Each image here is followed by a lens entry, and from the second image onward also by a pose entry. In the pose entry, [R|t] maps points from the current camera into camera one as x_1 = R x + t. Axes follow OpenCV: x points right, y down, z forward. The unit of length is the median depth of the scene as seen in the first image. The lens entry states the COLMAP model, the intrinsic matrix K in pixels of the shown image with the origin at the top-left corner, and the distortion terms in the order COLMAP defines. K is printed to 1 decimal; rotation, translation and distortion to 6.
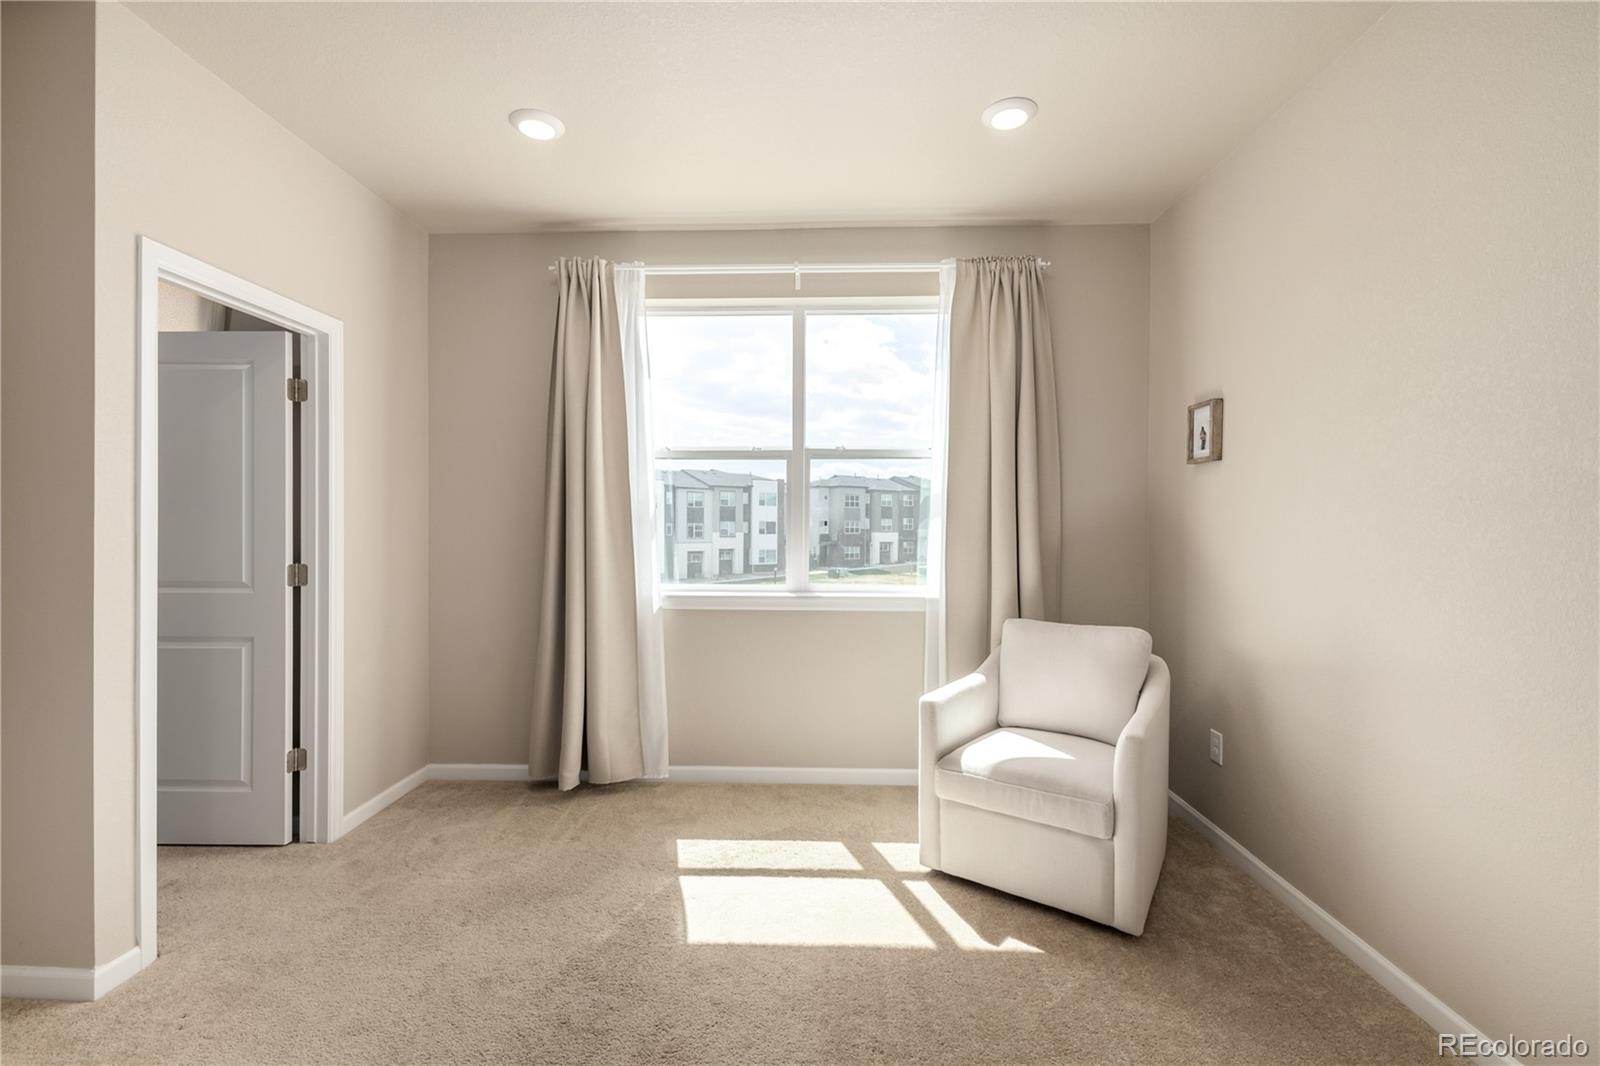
lens RADIAL K [[707.3, 0, 798.0], [0, 707.3, 533.3], [0, 0, 1]] dist [0.005842, 0.000550]
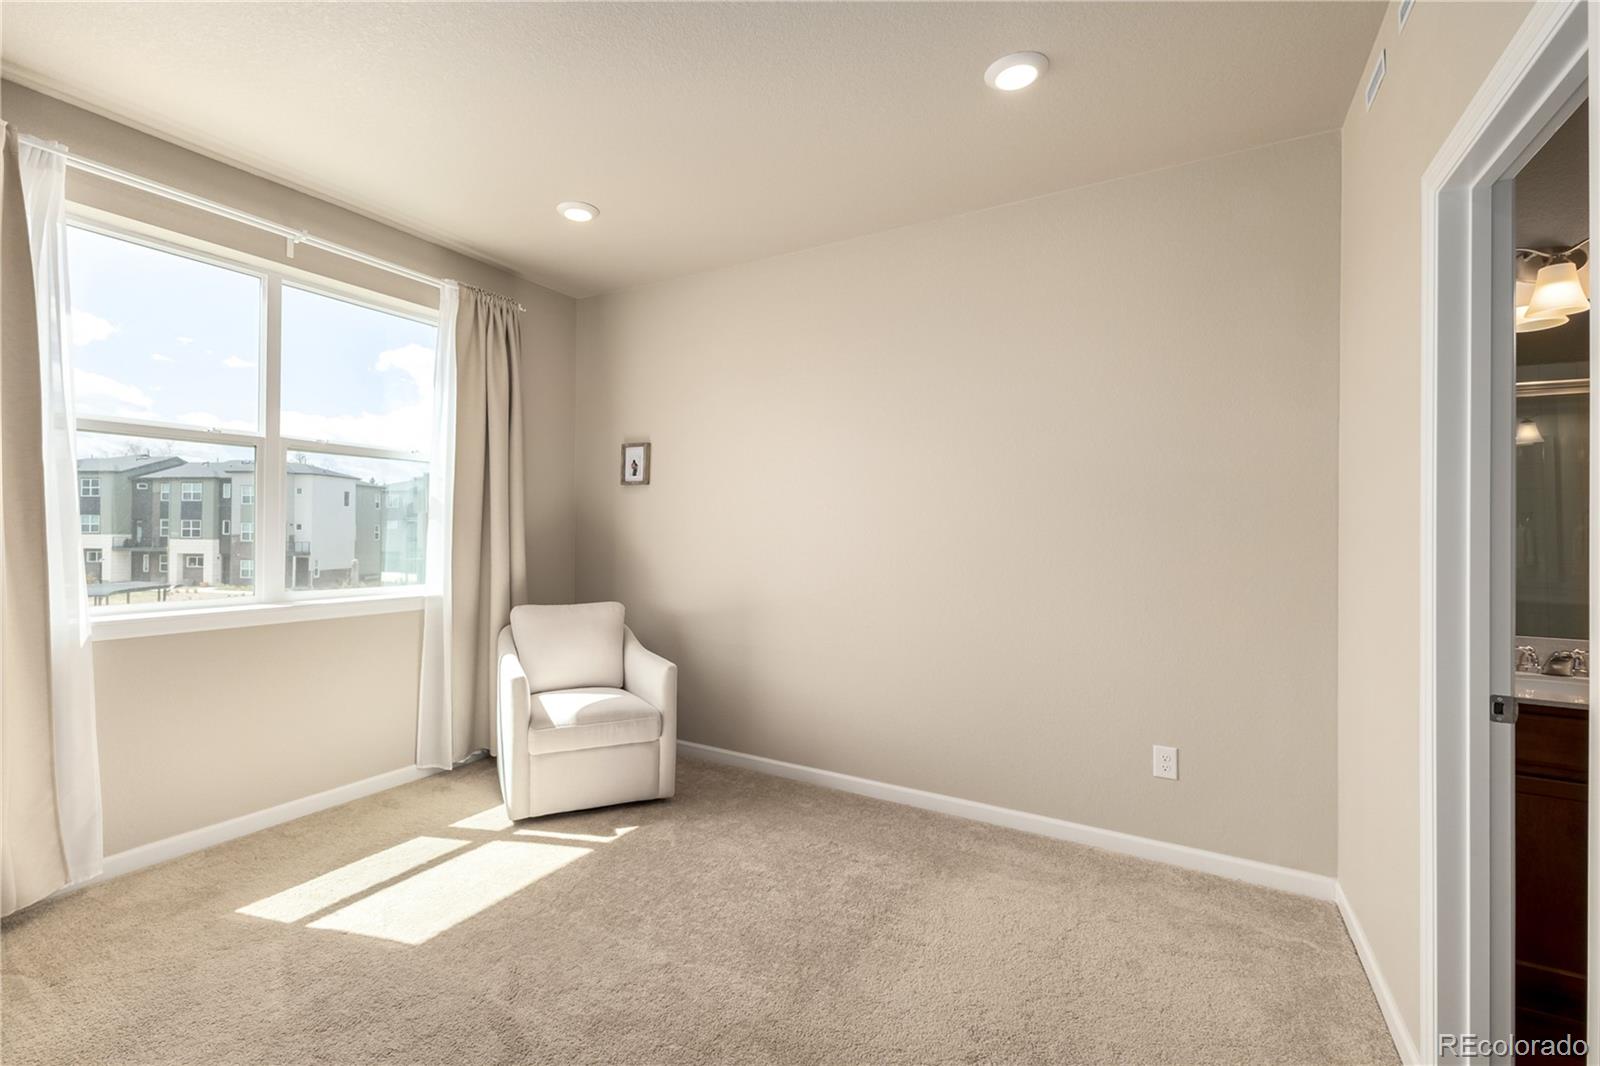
lens RADIAL K [[707.3, 0, 787.0], [0, 707.3, 531.0], [0, 0, 1]] dist [0.005842, 0.000550]
pose [[0.463069, 0.001112, 0.886321, -0.554422], [0.003523, 0.999989, -0.003096, 0.000015], [-0.886315, 0.004556, 0.463060, 0.051505]]
